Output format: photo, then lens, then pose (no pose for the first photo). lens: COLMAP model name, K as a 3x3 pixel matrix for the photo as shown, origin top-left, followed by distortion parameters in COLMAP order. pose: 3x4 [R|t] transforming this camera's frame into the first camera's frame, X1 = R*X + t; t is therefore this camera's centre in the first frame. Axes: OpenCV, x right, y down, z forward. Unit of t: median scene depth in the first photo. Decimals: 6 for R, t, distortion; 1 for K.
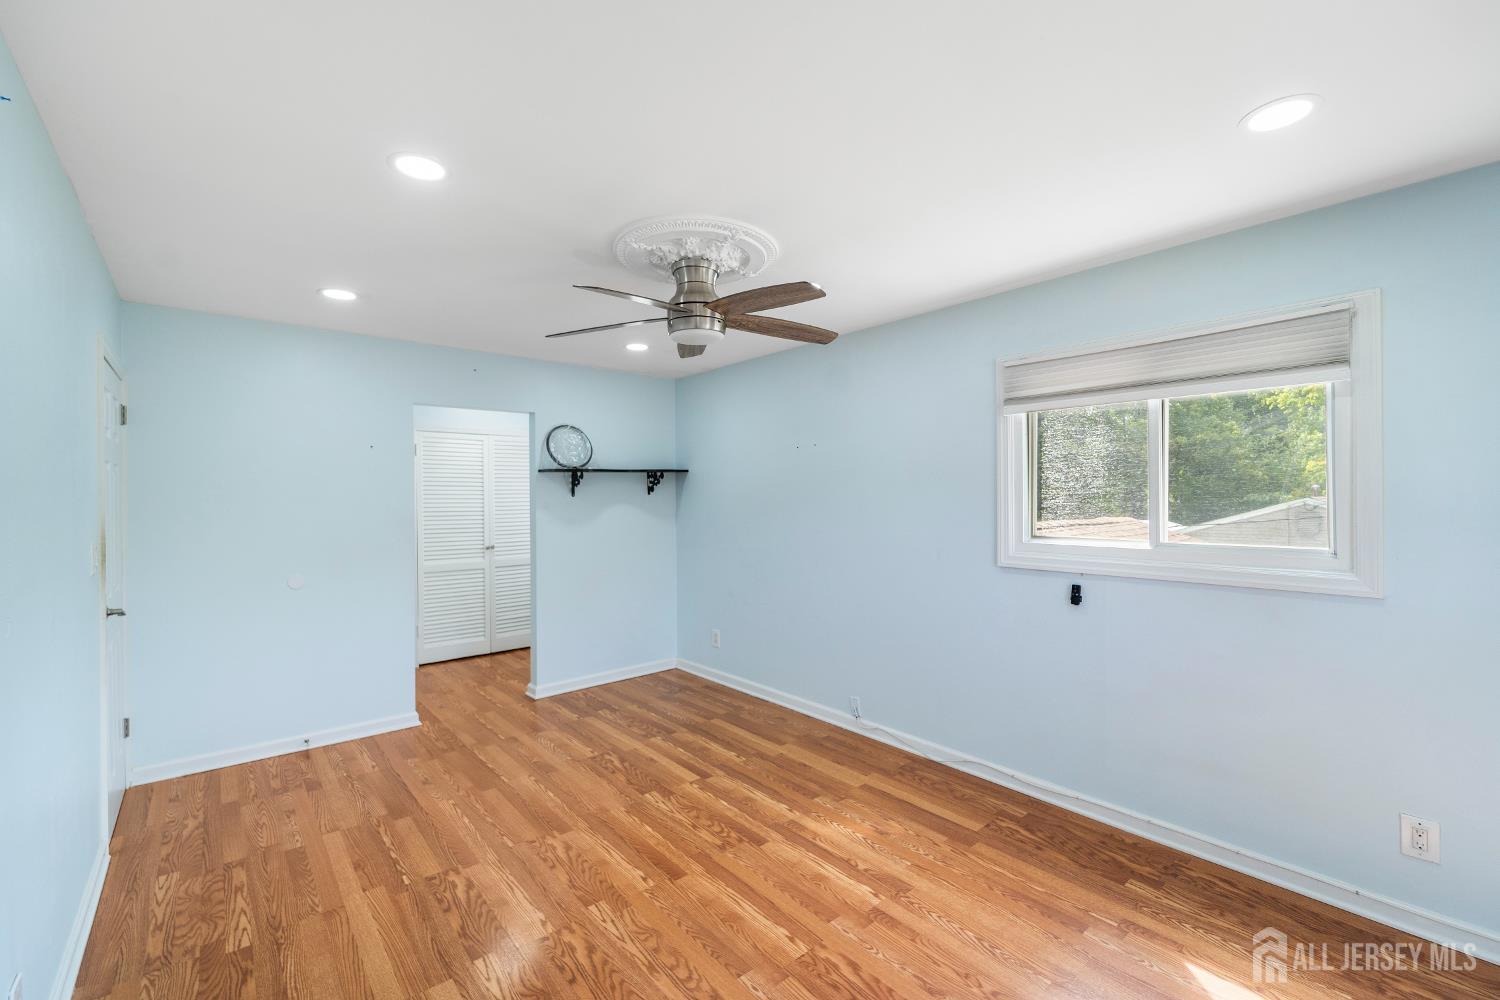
lens RADIAL K [[625.6, 0, 743.8], [0, 625.6, 486.1], [0, 0, 1]] dist [0.001807, -0.000361]
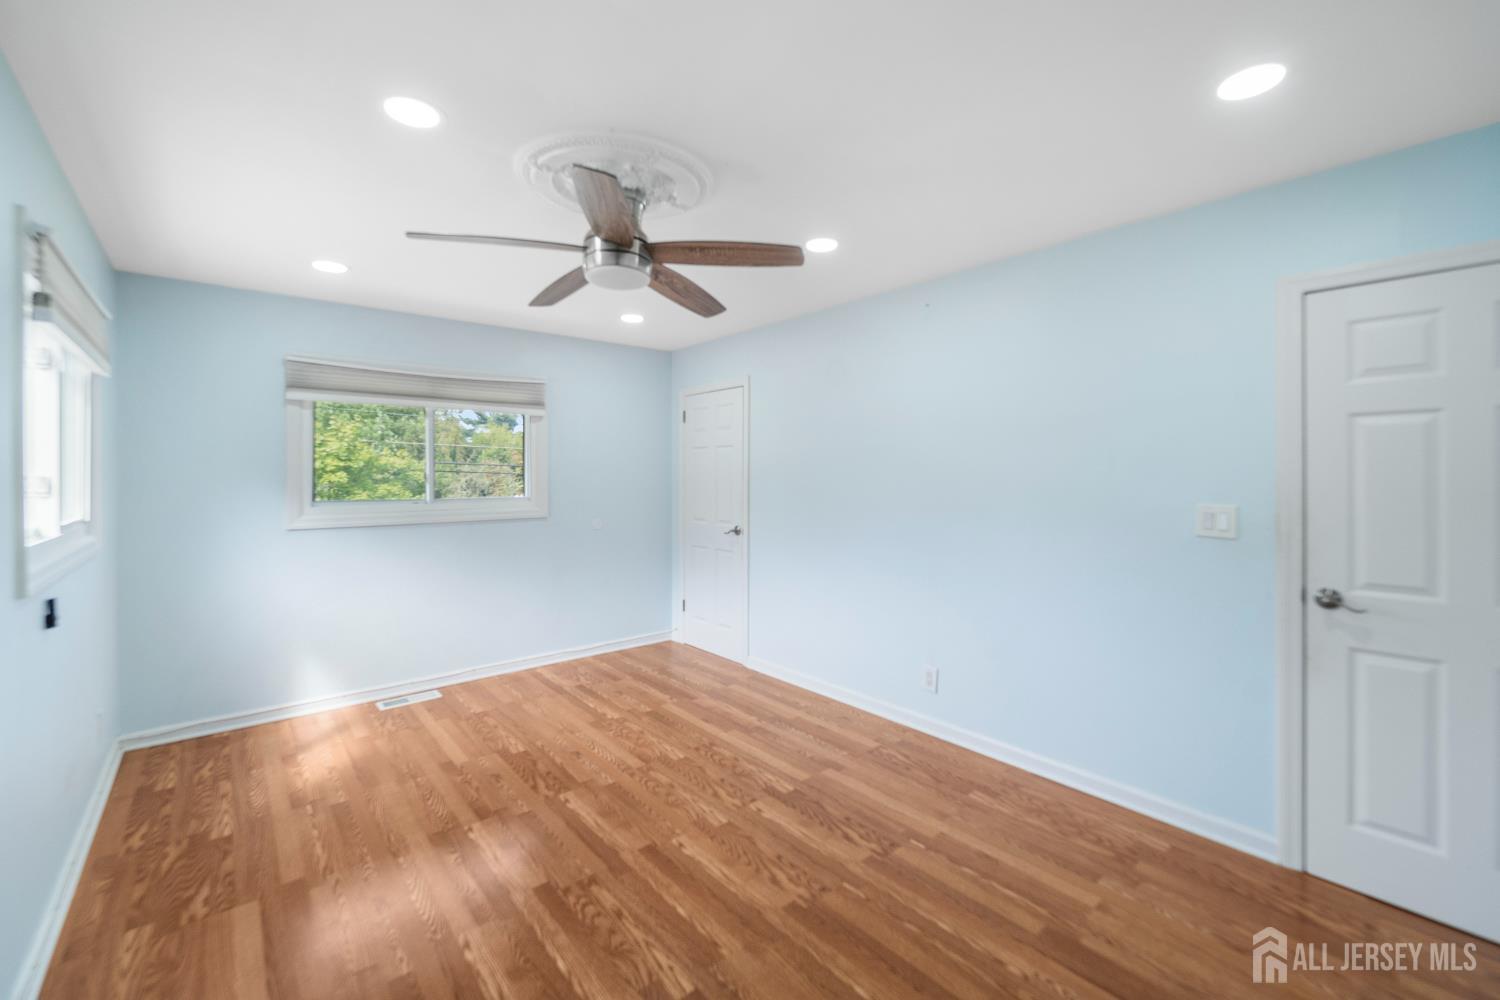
lens RADIAL K [[625.6, 0, 743.8], [0, 625.6, 486.1], [0, 0, 1]] dist [0.001807, -0.000361]
pose [[-0.999936, 0.007267, 0.008630, -0.265170], [0.007291, 0.999970, 0.002788, 0.045624], [-0.008610, 0.002851, -0.999959, 1.953186]]
